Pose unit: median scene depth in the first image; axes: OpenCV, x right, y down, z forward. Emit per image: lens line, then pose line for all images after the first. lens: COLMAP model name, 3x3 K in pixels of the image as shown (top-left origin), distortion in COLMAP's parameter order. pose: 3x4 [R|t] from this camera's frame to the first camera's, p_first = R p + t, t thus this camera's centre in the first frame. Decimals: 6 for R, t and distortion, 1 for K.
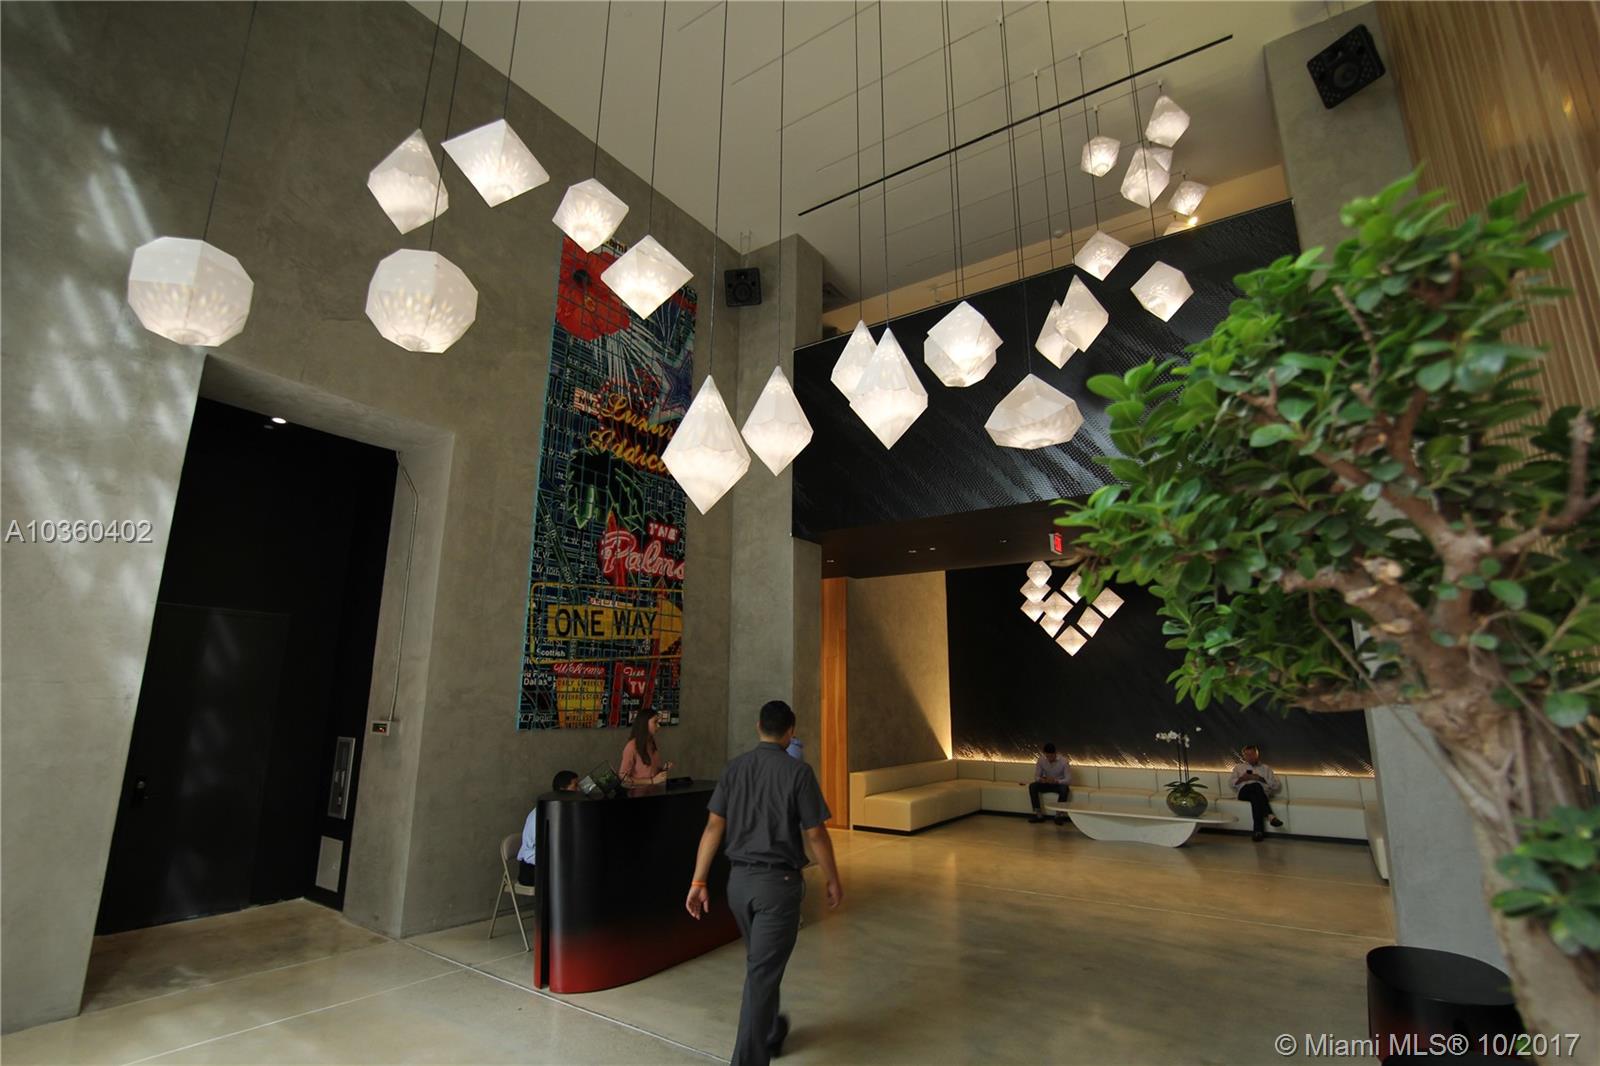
lens RADIAL K [[752.3, 0, 796.1], [0, 752.3, 527.4], [0, 0, 1]] dist [-0.042308, 0.010081]
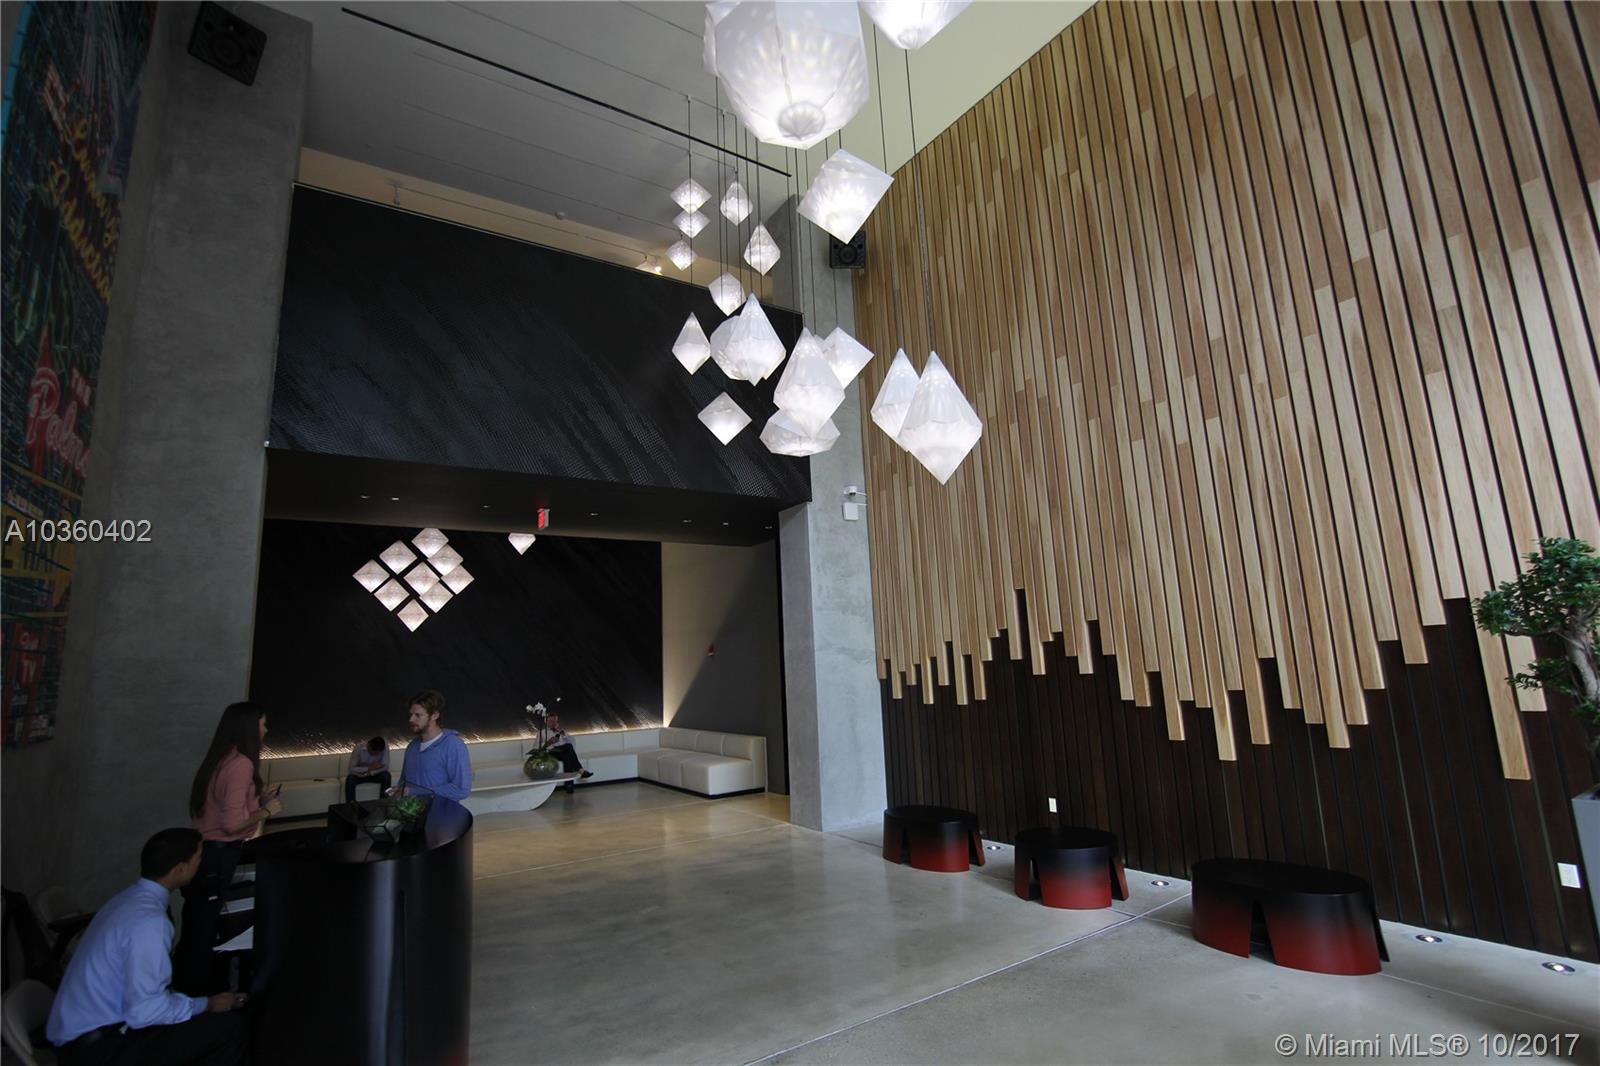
lens RADIAL K [[752.3, 0, 796.1], [0, 752.3, 527.4], [0, 0, 1]] dist [-0.042308, 0.010081]
pose [[0.370702, 0.144768, 0.917400, -0.414412], [-0.164854, 0.982348, -0.088403, 0.060907], [-0.914004, -0.118466, 0.388024, 0.280068]]
